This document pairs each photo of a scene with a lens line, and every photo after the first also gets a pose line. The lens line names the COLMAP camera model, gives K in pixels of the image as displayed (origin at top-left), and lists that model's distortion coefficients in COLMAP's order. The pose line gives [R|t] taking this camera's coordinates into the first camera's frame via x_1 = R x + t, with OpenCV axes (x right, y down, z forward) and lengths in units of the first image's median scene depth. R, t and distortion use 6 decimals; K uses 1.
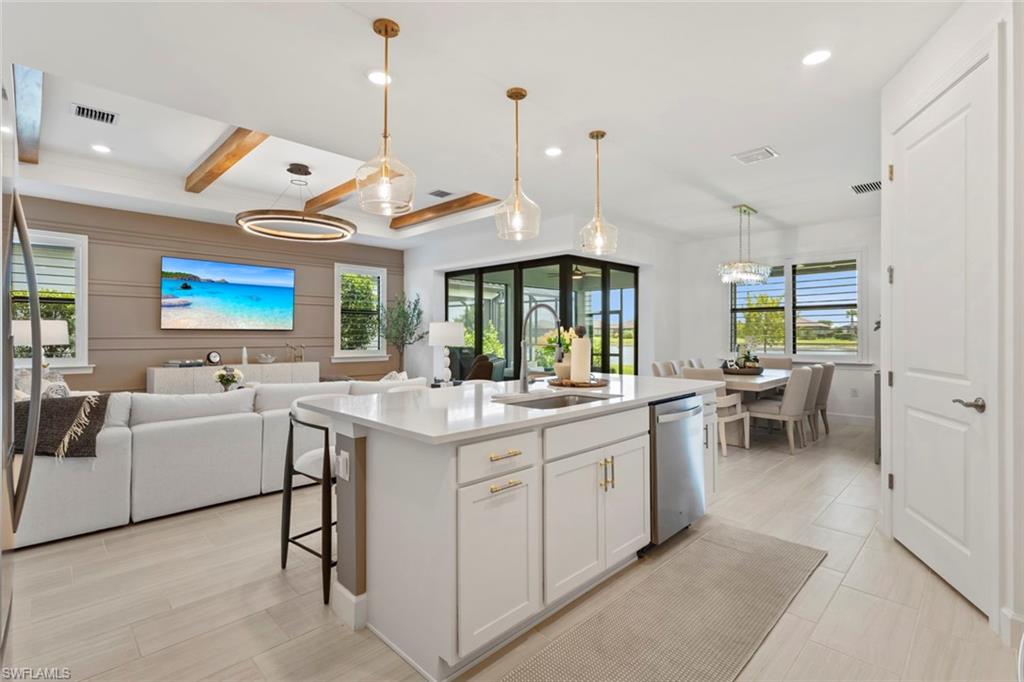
lens RADIAL K [[474.6, 0, 517.2], [0, 474.6, 338.0], [0, 0, 1]] dist [-0.005635, 0.001778]
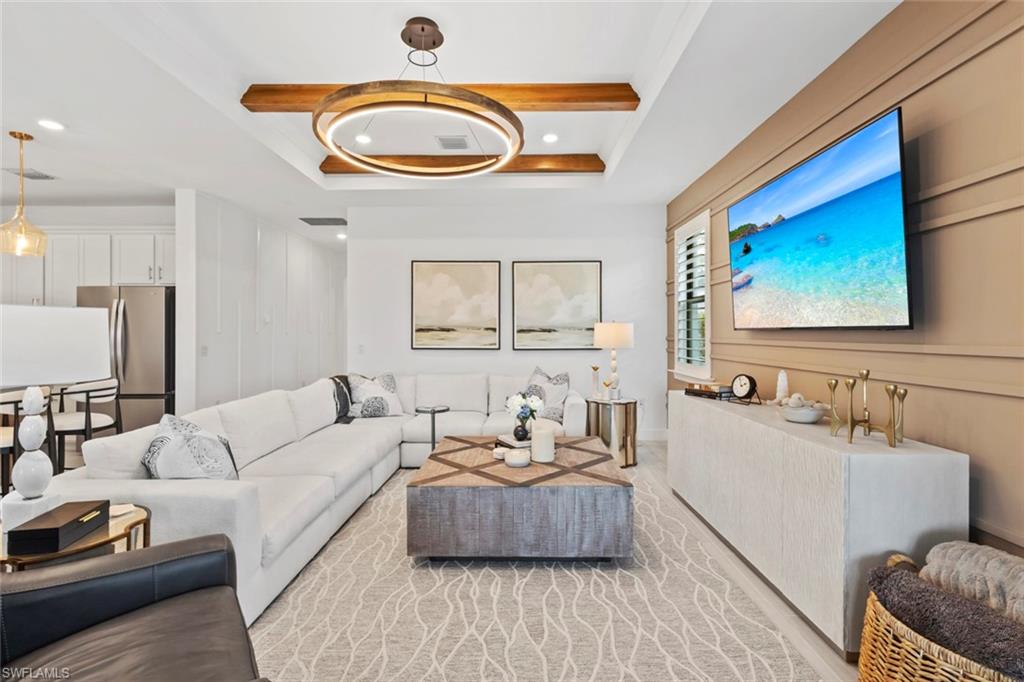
lens RADIAL K [[474.6, 0, 508.5], [0, 474.6, 331.5], [0, 0, 1]] dist [-0.005635, 0.001778]
pose [[-0.711724, -0.001925, -0.702456, -0.131038], [-0.004975, 0.999985, 0.002300, -0.013799], [0.702441, 0.005132, -0.711723, 1.167577]]
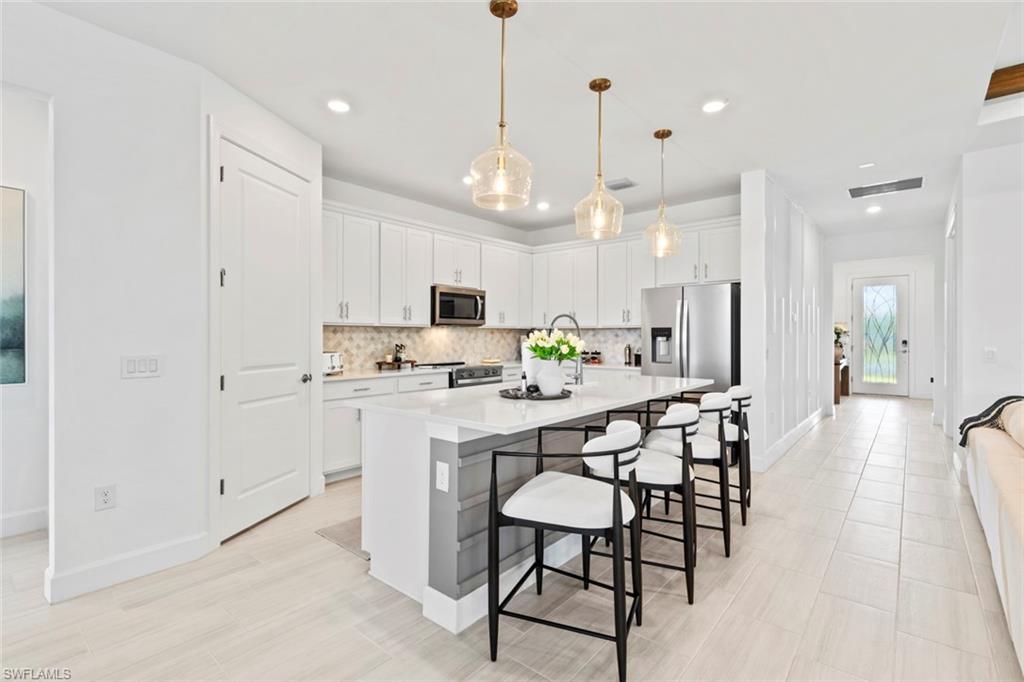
lens RADIAL K [[474.6, 0, 512.4], [0, 474.6, 335.6], [0, 0, 1]] dist [-0.005635, 0.001778]
pose [[-0.996074, 0.006318, -0.088302, 0.114578], [0.006038, 0.999976, 0.003432, -0.009395], [0.088322, 0.002885, -0.996088, 0.894031]]
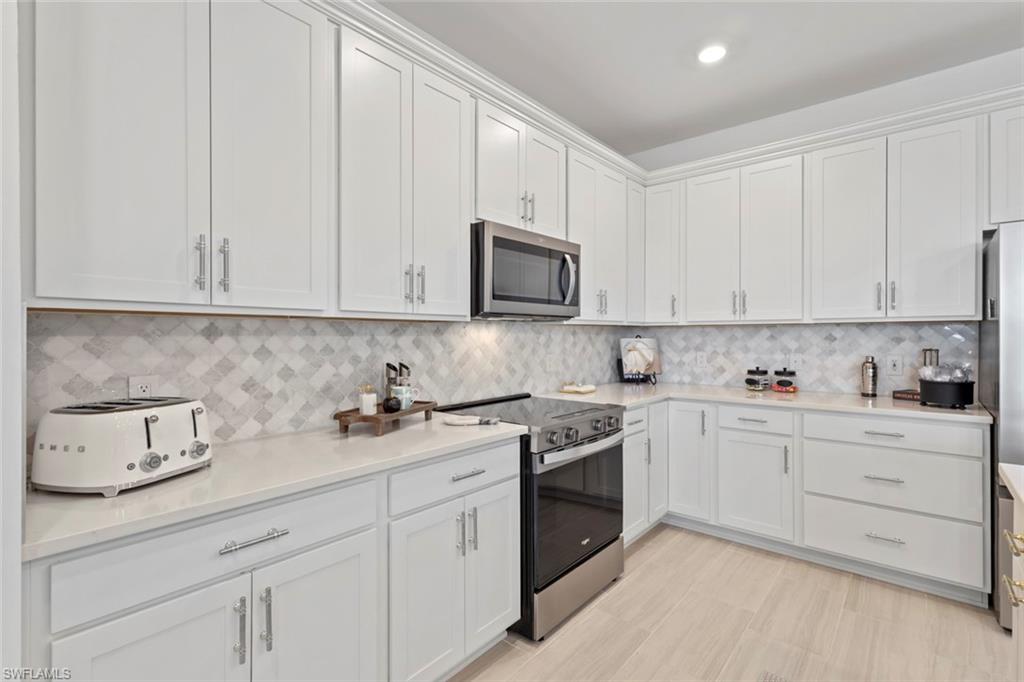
lens RADIAL K [[474.6, 0, 515.9], [0, 474.6, 336.2], [0, 0, 1]] dist [-0.005635, 0.001778]
pose [[-0.996162, 0.009719, -0.086983, 0.180657], [0.009253, 0.999941, 0.005763, -0.012817], [0.087034, 0.004936, -0.996193, 0.406894]]
